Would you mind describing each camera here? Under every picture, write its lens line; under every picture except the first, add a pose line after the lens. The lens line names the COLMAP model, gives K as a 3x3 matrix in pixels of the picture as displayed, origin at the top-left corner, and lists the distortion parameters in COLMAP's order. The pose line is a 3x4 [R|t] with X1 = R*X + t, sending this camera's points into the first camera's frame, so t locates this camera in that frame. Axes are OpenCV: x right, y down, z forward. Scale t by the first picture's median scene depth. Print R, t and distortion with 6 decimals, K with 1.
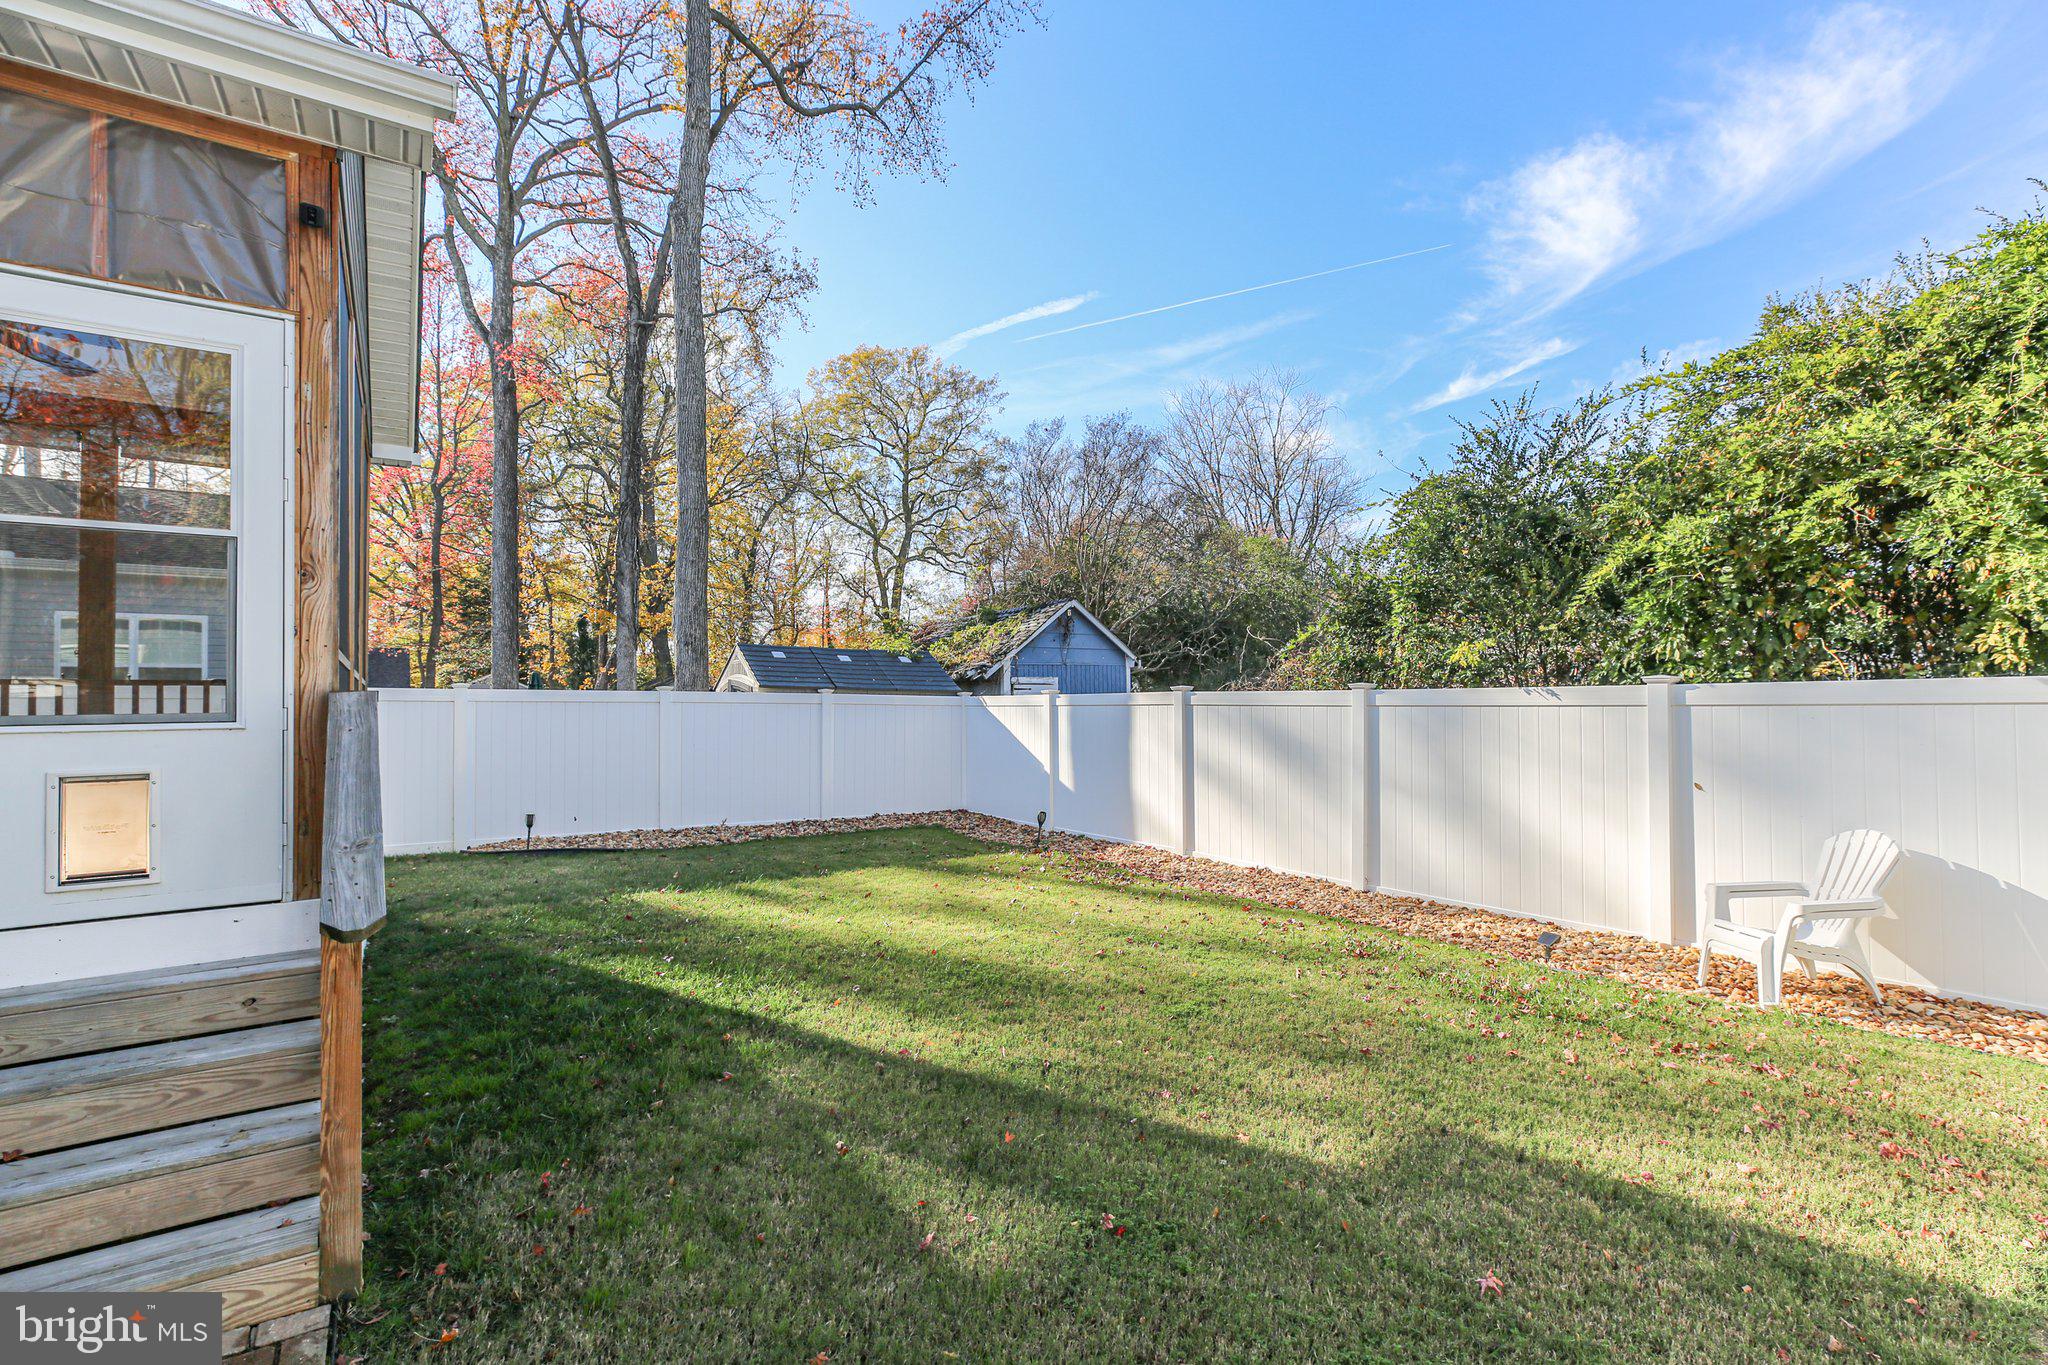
lens RADIAL K [[921.0, 0, 1031.1], [0, 921.0, 685.9], [0, 0, 1]] dist [0.003862, 0.000540]
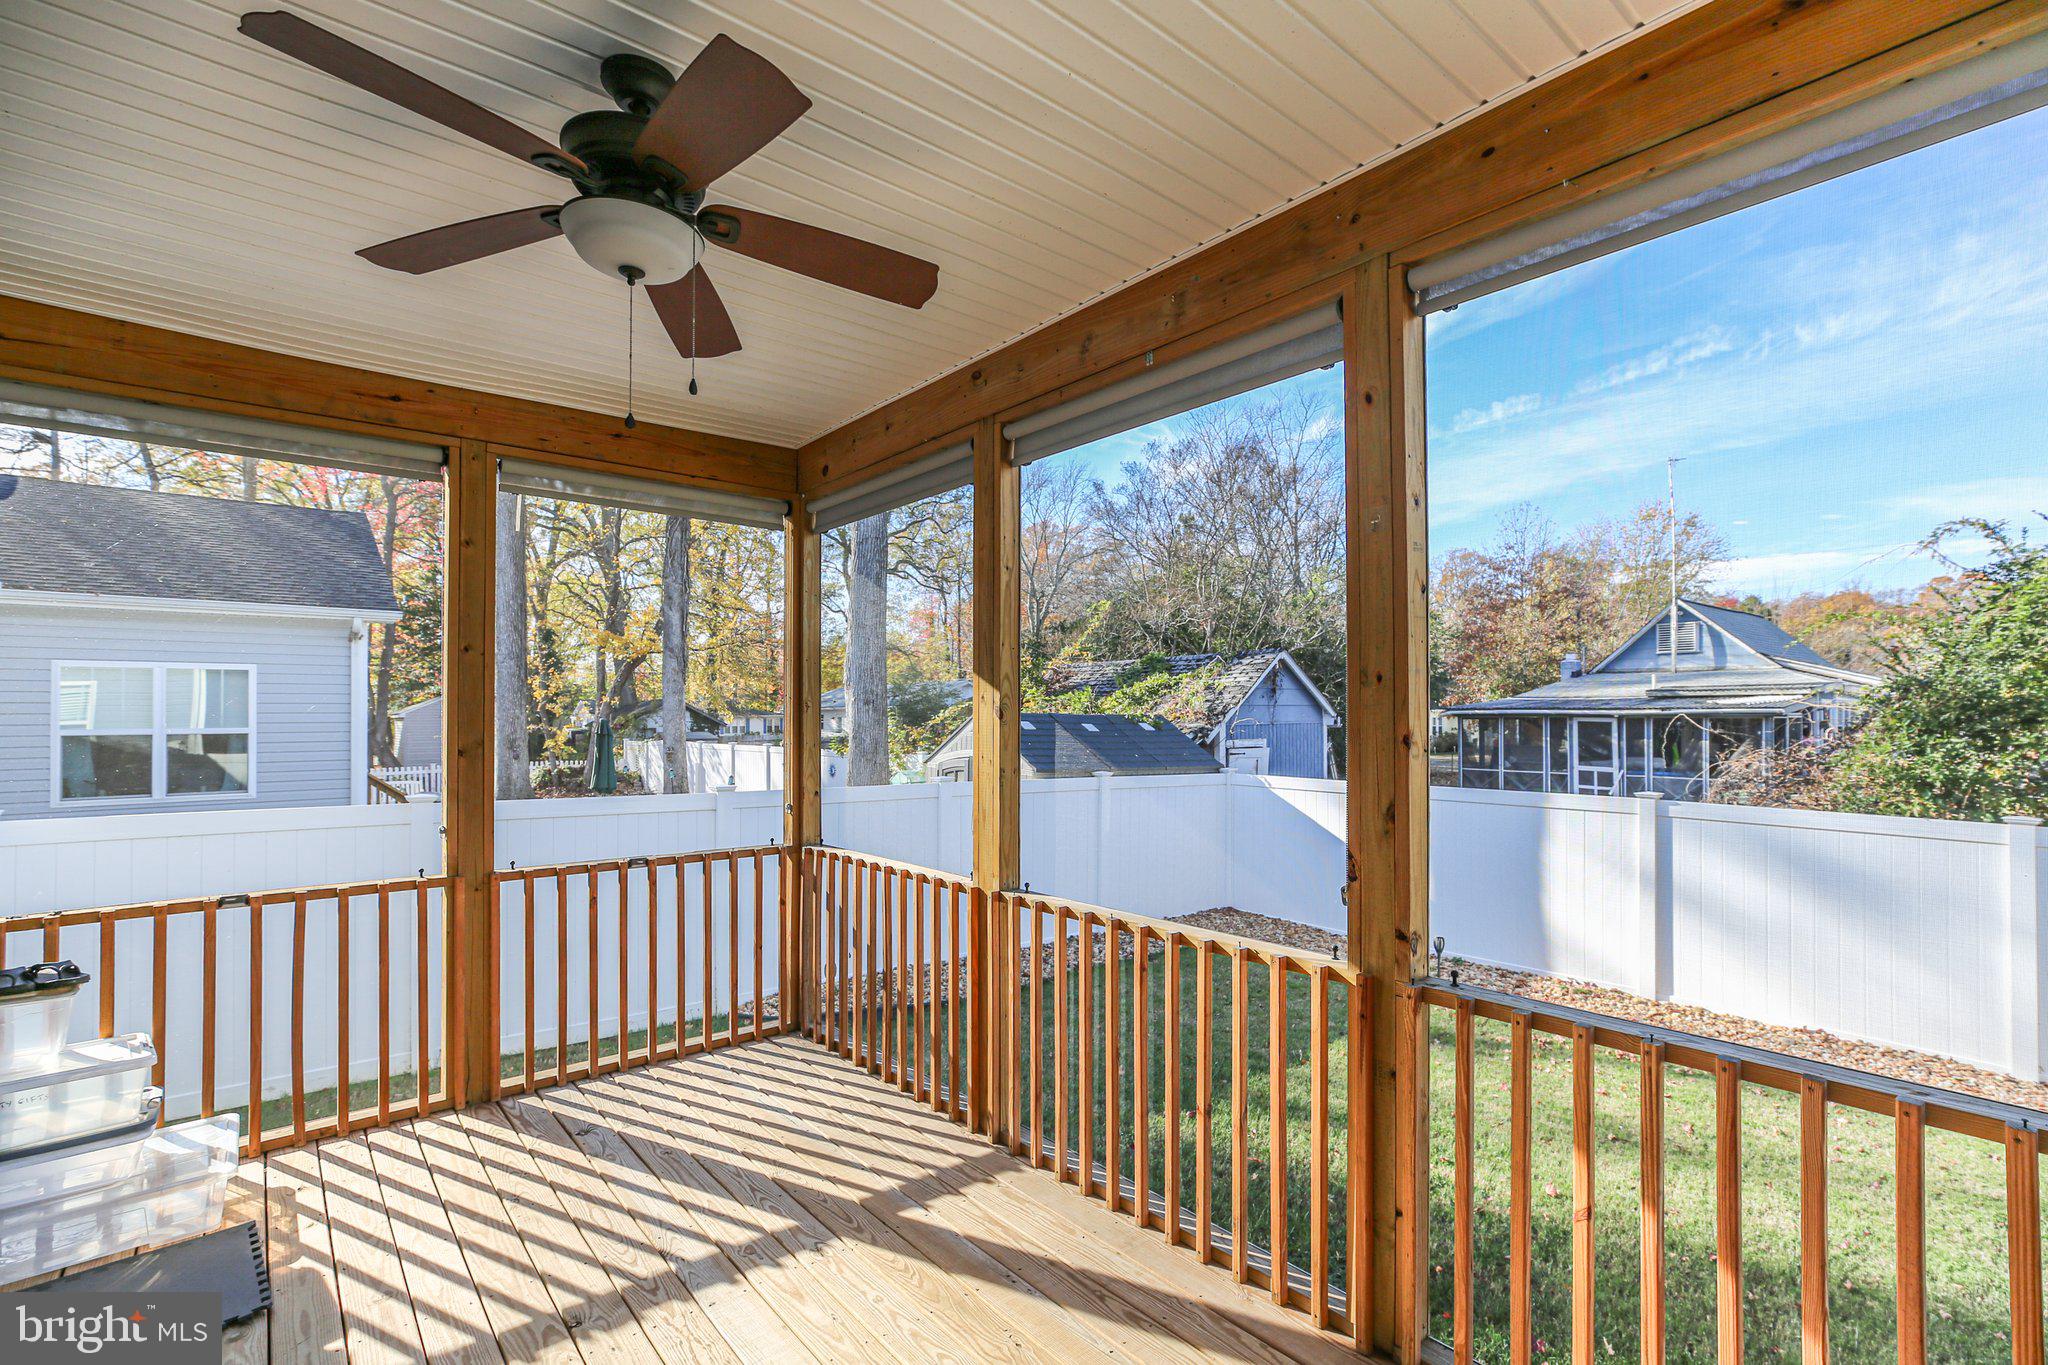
lens RADIAL K [[921.0, 0, 1031.1], [0, 921.0, 685.9], [0, 0, 1]] dist [0.003862, 0.000540]
pose [[0.995449, 0.009715, 0.094801, -0.385594], [-0.008909, 0.999920, -0.008927, -0.068907], [-0.094880, 0.008042, 0.995456, 0.188101]]
